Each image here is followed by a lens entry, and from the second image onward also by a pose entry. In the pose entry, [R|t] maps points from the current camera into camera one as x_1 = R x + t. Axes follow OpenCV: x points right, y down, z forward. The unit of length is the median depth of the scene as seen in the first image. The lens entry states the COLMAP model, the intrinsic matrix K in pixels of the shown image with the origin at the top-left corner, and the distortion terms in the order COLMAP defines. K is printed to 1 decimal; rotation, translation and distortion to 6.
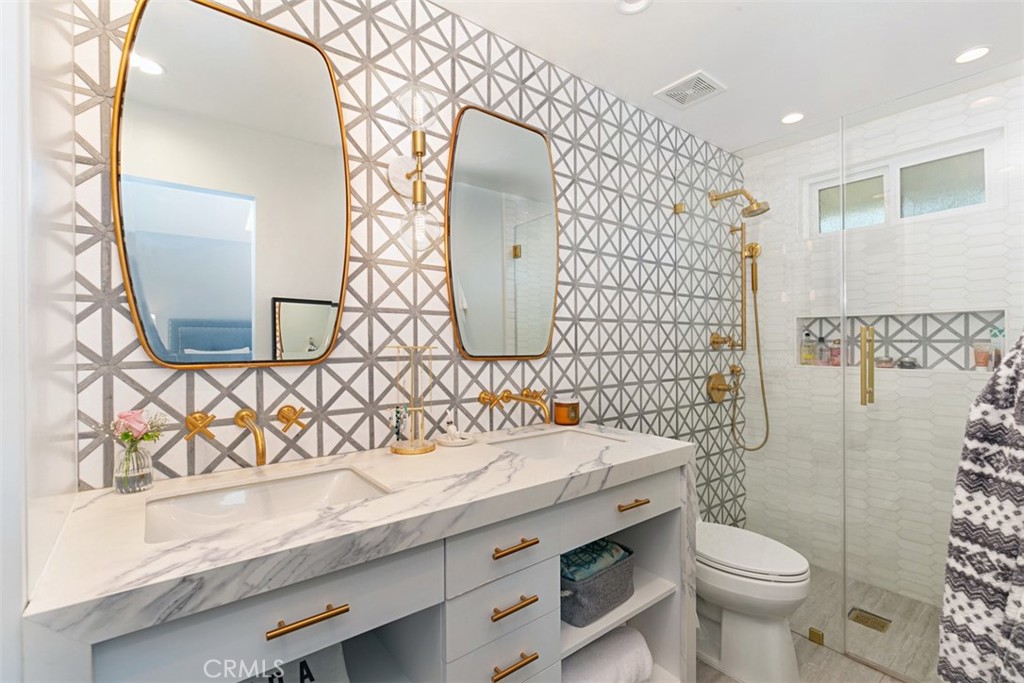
lens RADIAL K [[460.4, 0, 511.2], [0, 460.4, 342.7], [0, 0, 1]] dist [0.002602, -0.000128]
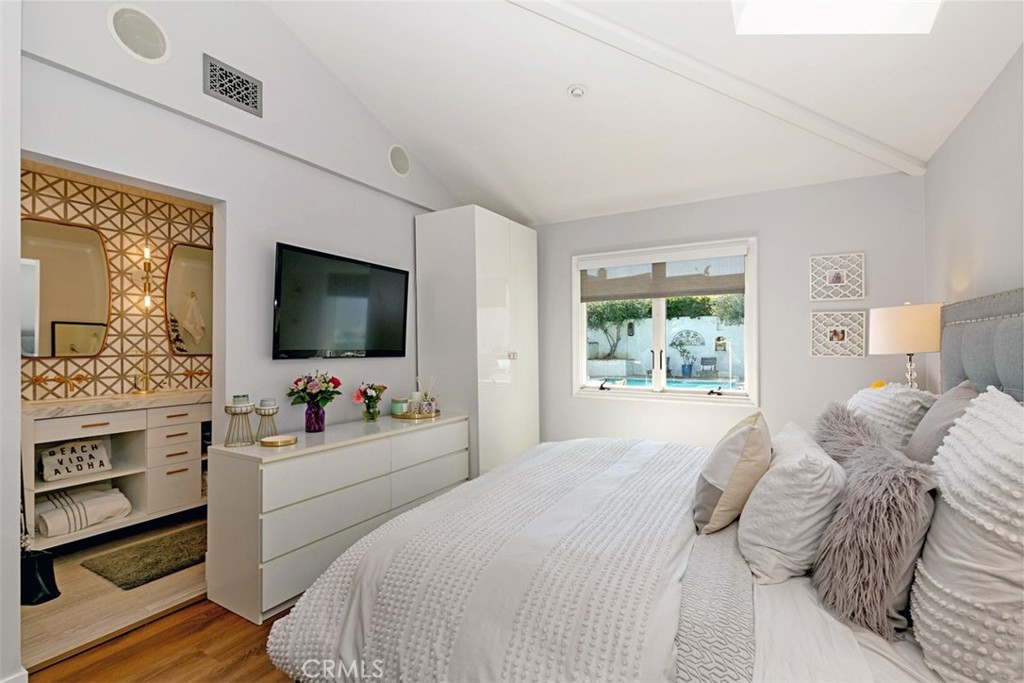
lens RADIAL K [[460.4, 0, 514.7], [0, 460.4, 339.4], [0, 0, 1]] dist [0.002602, -0.000128]
pose [[0.930343, -0.000756, 0.366690, 0.697503], [0.007269, 0.999839, -0.016383, 0.003871], [-0.366618, 0.017907, 0.930199, -1.930497]]
